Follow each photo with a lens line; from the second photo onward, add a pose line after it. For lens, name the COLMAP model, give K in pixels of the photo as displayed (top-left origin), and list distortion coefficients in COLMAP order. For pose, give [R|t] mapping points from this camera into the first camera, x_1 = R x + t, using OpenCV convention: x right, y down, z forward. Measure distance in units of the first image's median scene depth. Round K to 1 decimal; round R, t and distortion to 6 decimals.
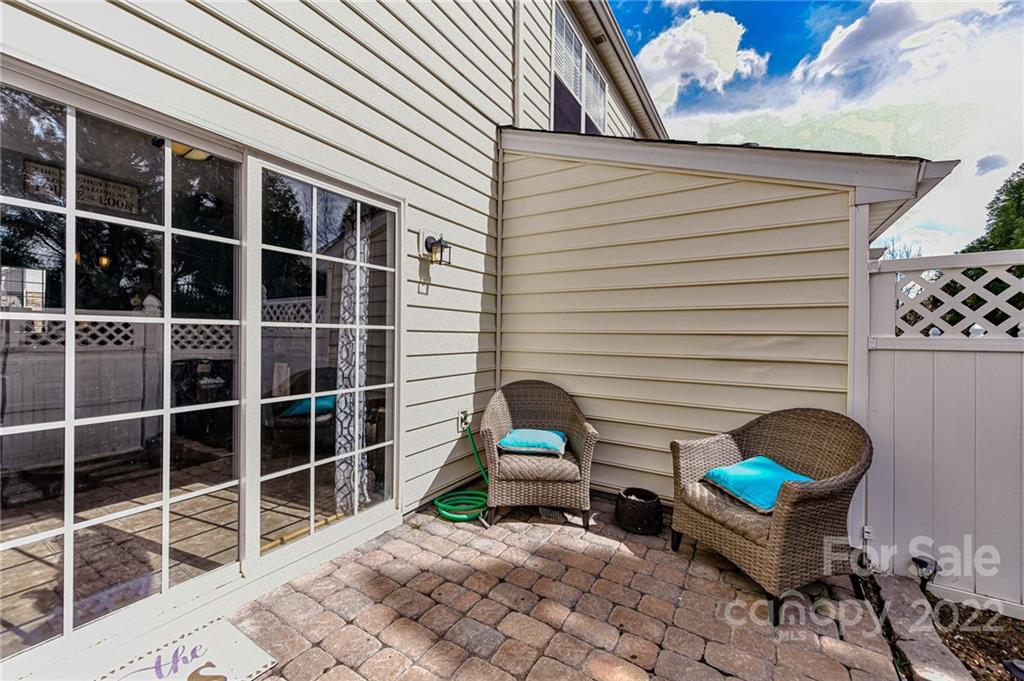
lens RADIAL K [[408.5, 0, 503.5], [0, 408.5, 333.4], [0, 0, 1]] dist [0.002922, -0.000642]
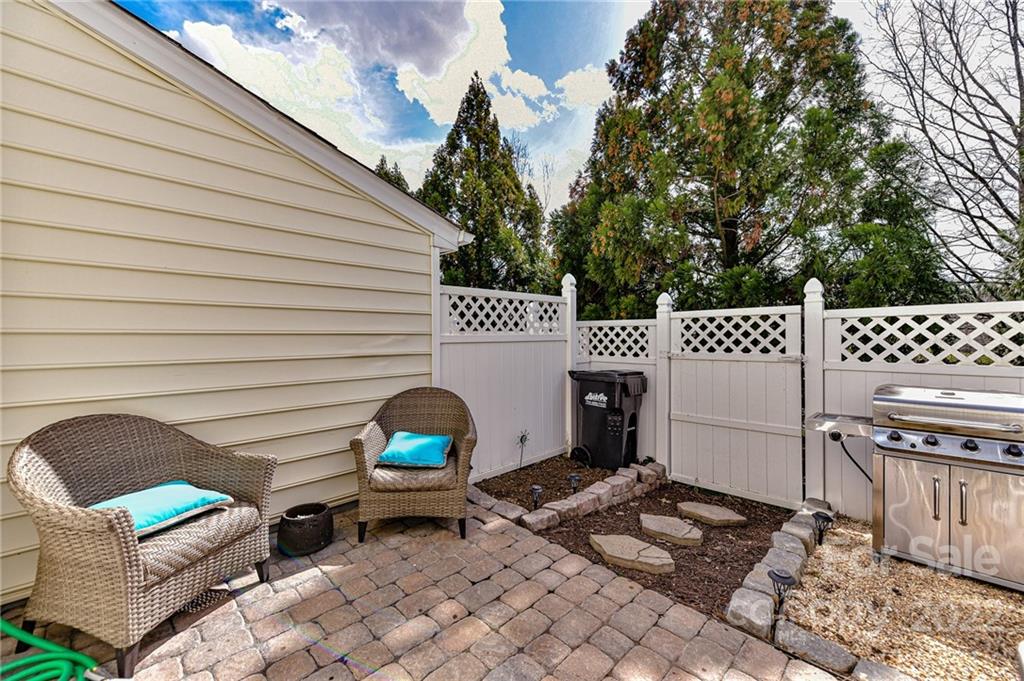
lens RADIAL K [[408.5, 0, 502.5], [0, 408.5, 339.4], [0, 0, 1]] dist [0.002922, -0.000642]
pose [[0.216570, -0.018609, 0.976090, -0.464307], [0.005559, 0.999826, 0.017829, -0.001296], [-0.976251, 0.001565, 0.216635, 0.383779]]
